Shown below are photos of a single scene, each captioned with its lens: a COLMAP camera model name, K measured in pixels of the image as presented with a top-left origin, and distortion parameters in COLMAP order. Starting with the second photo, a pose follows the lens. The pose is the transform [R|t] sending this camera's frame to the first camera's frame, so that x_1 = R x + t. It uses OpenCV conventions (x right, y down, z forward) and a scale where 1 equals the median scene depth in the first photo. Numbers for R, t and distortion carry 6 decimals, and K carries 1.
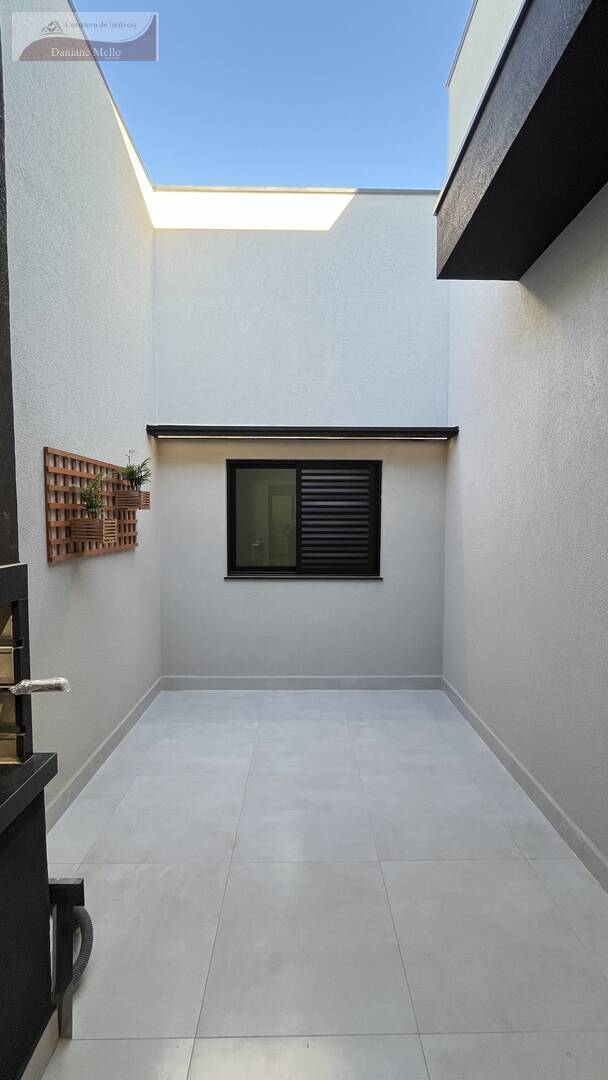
lens RADIAL K [[439.8, 0, 307.4], [0, 439.8, 542.6], [0, 0, 1]] dist [0.000523, -0.000046]
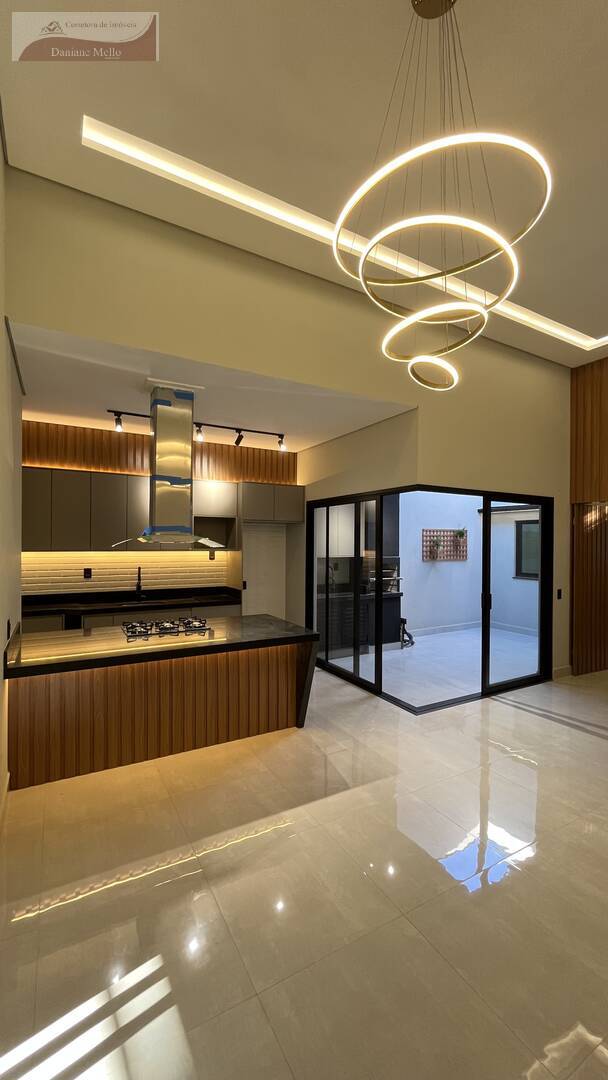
lens RADIAL K [[436.1, 0, 305.4], [0, 436.1, 543.4], [0, 0, 1]] dist [-0.000043, -0.000209]
pose [[0.478265, 0.002241, -0.878213, 1.925397], [-0.053644, 0.998204, -0.026666, 0.046496], [0.876576, 0.059864, 0.477527, -1.429845]]
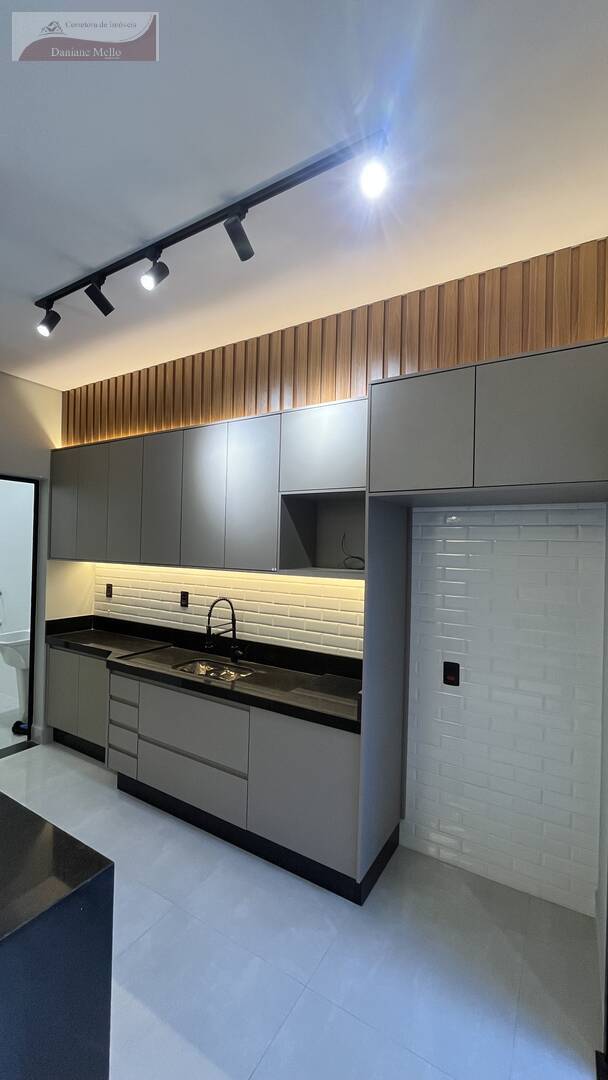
lens RADIAL K [[439.8, 0, 307.4], [0, 439.8, 542.6], [0, 0, 1]] dist [0.000523, -0.000046]
pose [[-0.530221, -0.019042, -0.847646, 0.477932], [-0.070850, 0.997246, 0.021916, -0.041076], [0.844894, 0.071676, -0.530110, -0.282702]]
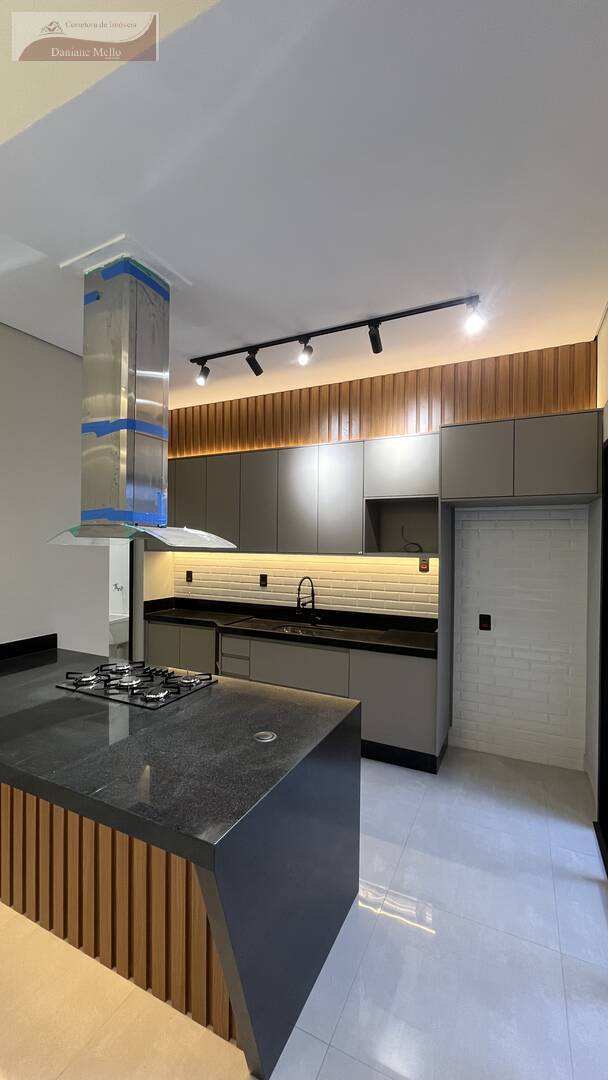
lens RADIAL K [[435.4, 0, 306.4], [0, 435.4, 543.3], [0, 0, 1]] dist [-0.001001, -0.000134]
pose [[-0.454710, -0.003607, -0.890632, 0.980545], [-0.059577, 0.997875, 0.026375, -0.010042], [0.888645, 0.065054, -0.453959, -0.398470]]
